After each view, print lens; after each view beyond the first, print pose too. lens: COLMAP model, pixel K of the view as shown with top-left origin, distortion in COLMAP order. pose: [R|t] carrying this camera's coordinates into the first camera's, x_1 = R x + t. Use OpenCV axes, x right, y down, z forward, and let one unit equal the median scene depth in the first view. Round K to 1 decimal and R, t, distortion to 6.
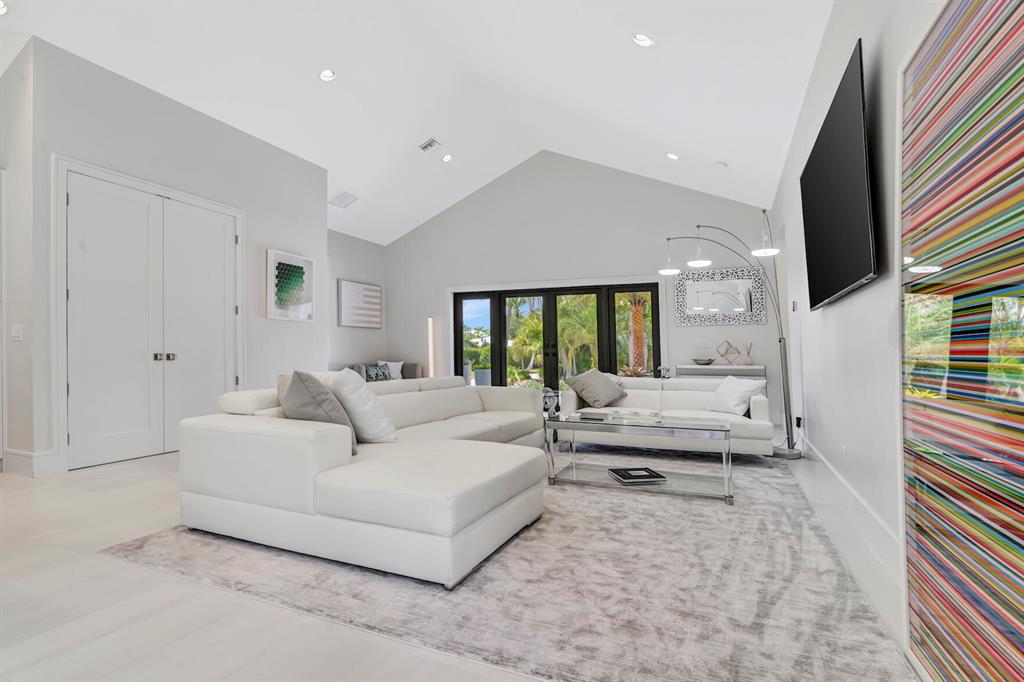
lens RADIAL K [[498.2, 0, 500.8], [0, 498.2, 330.1], [0, 0, 1]] dist [0.019350, -0.000100]
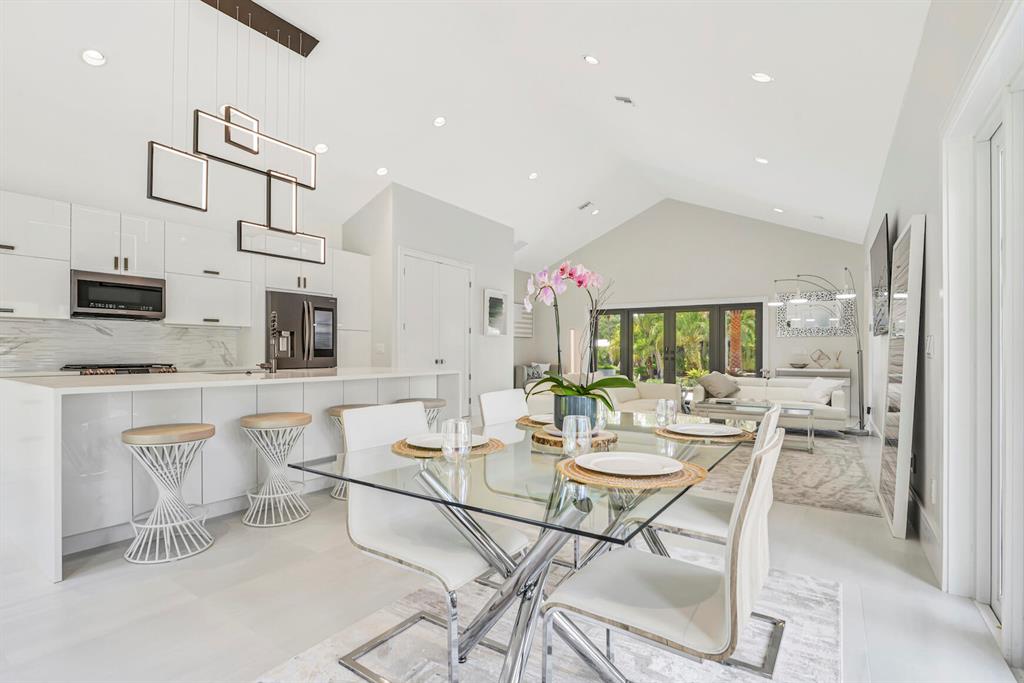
lens RADIAL K [[485.5, 0, 509.5], [0, 485.5, 353.9], [0, 0, 1]] dist [-0.021616, -0.000273]
pose [[0.987057, 0.003522, -0.160329, -0.135117], [0.004380, 0.998794, 0.048908, -0.032594], [0.160308, -0.048977, 0.985851, -0.352519]]
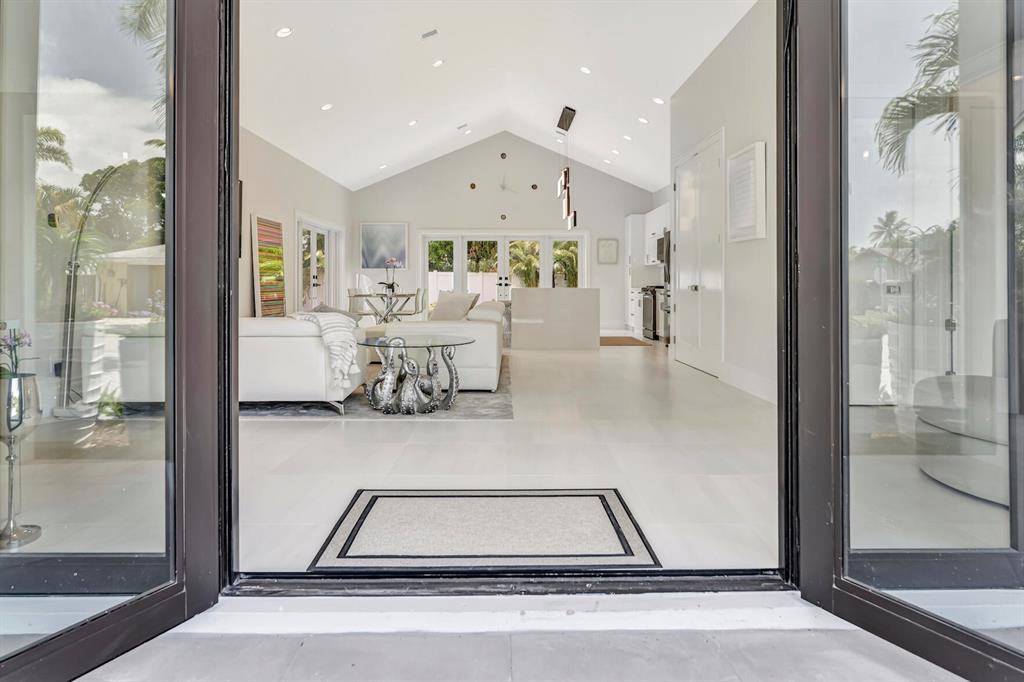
lens RADIAL K [[591.9, 0, 515.1], [0, 591.9, 283.0], [0, 0, 1]] dist [-0.033290, -0.000303]
pose [[-0.903700, -0.003559, -0.428151, 0.221659], [0.016752, 0.998906, -0.043661, 0.065412], [0.427838, -0.046629, -0.902652, 1.439131]]
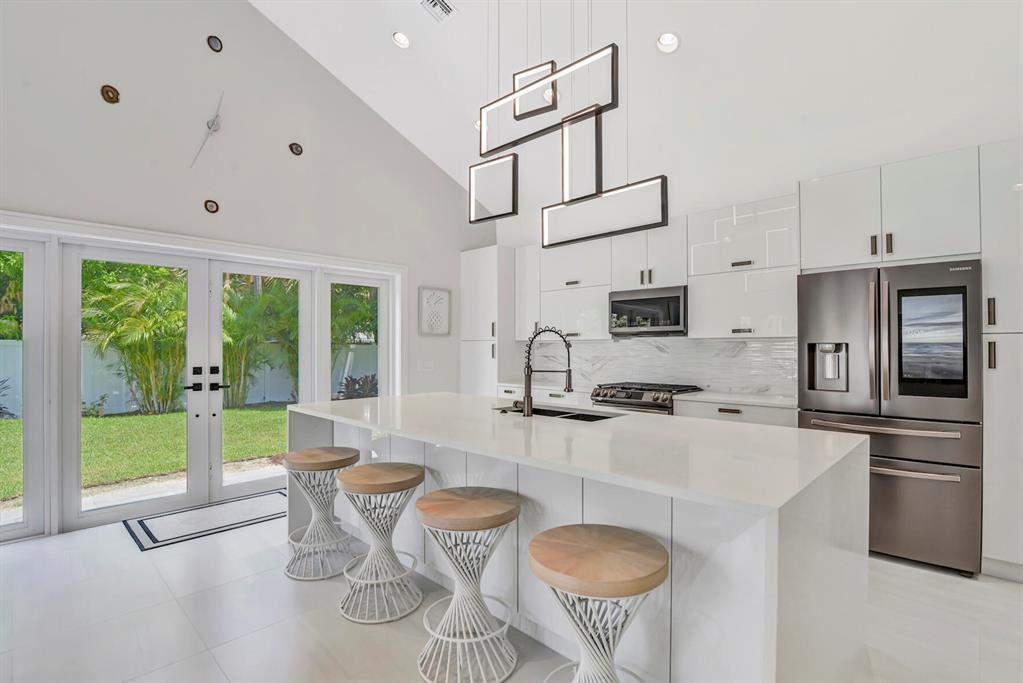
lens RADIAL K [[483.1, 0, 511.5], [0, 483.1, 341.5], [0, 0, 1]] dist [-0.021391, 0.000609]
pose [[-0.329553, -0.011991, -0.944061, -0.128899], [0.042163, 0.998735, -0.027403, -0.034569], [0.943195, -0.048836, -0.328631, 0.265775]]
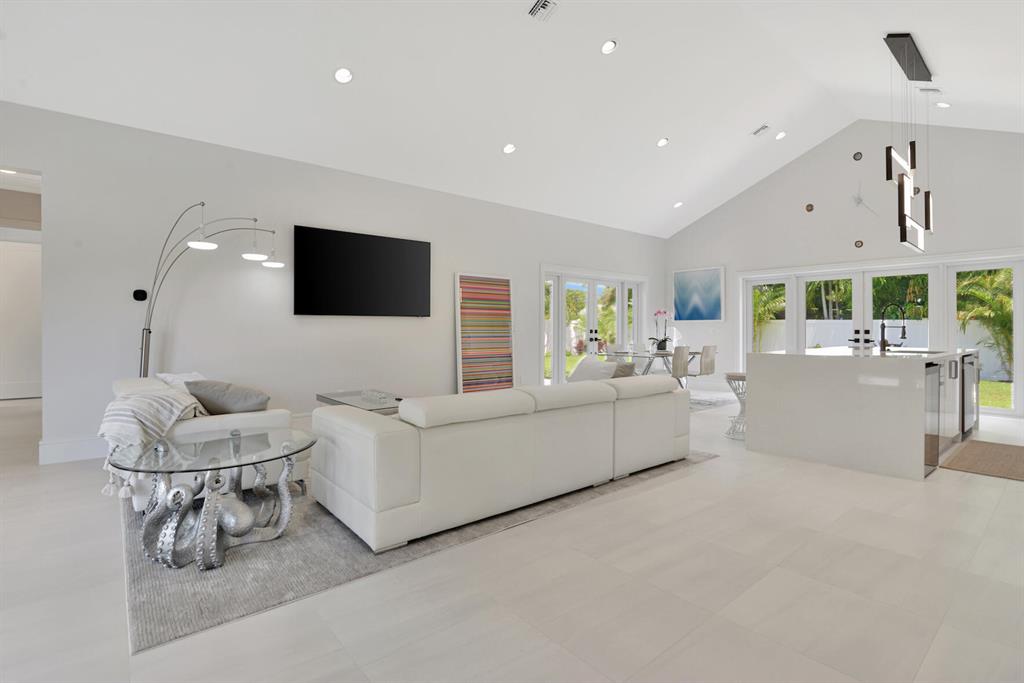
lens RADIAL K [[480.2, 0, 501.5], [0, 480.2, 327.3], [0, 0, 1]] dist [-0.020180, -0.000333]
pose [[-0.897945, -0.000767, 0.440107, -0.293190], [-0.022416, 0.998780, -0.043996, 0.022667], [-0.439537, -0.049372, -0.896867, 1.024299]]
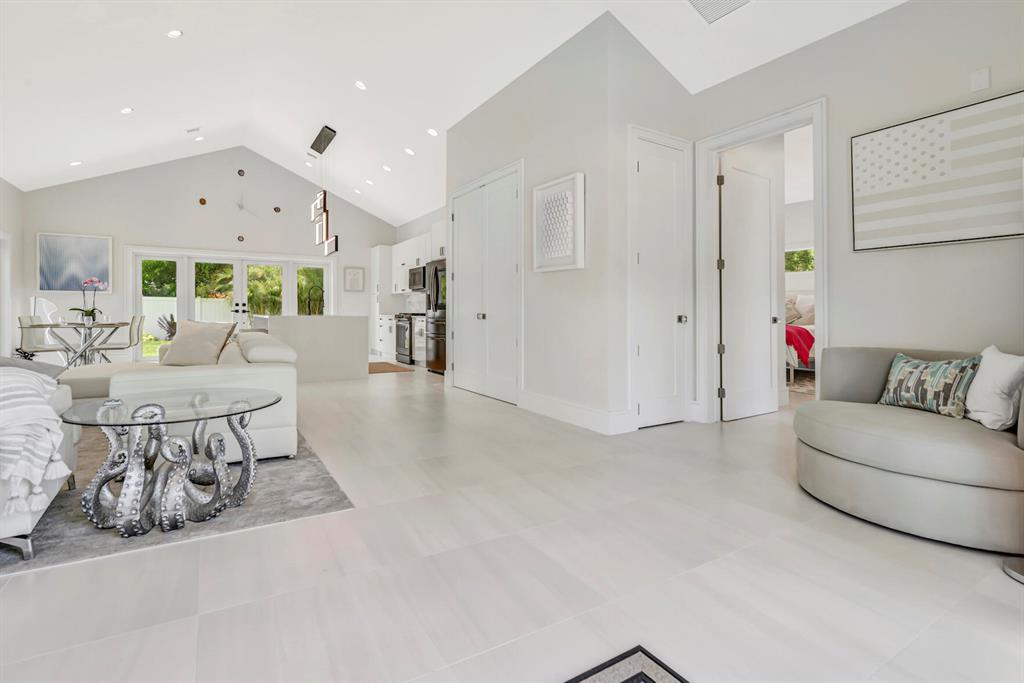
lens RADIAL K [[483.7, 0, 510.8], [0, 483.7, 314.7], [0, 0, 1]] dist [-0.023246, -0.000247]
pose [[-0.554277, 0.001810, -0.832331, 0.190349], [0.031801, 0.999314, -0.019005, 0.050542], [0.831725, -0.037003, -0.553954, 1.182007]]
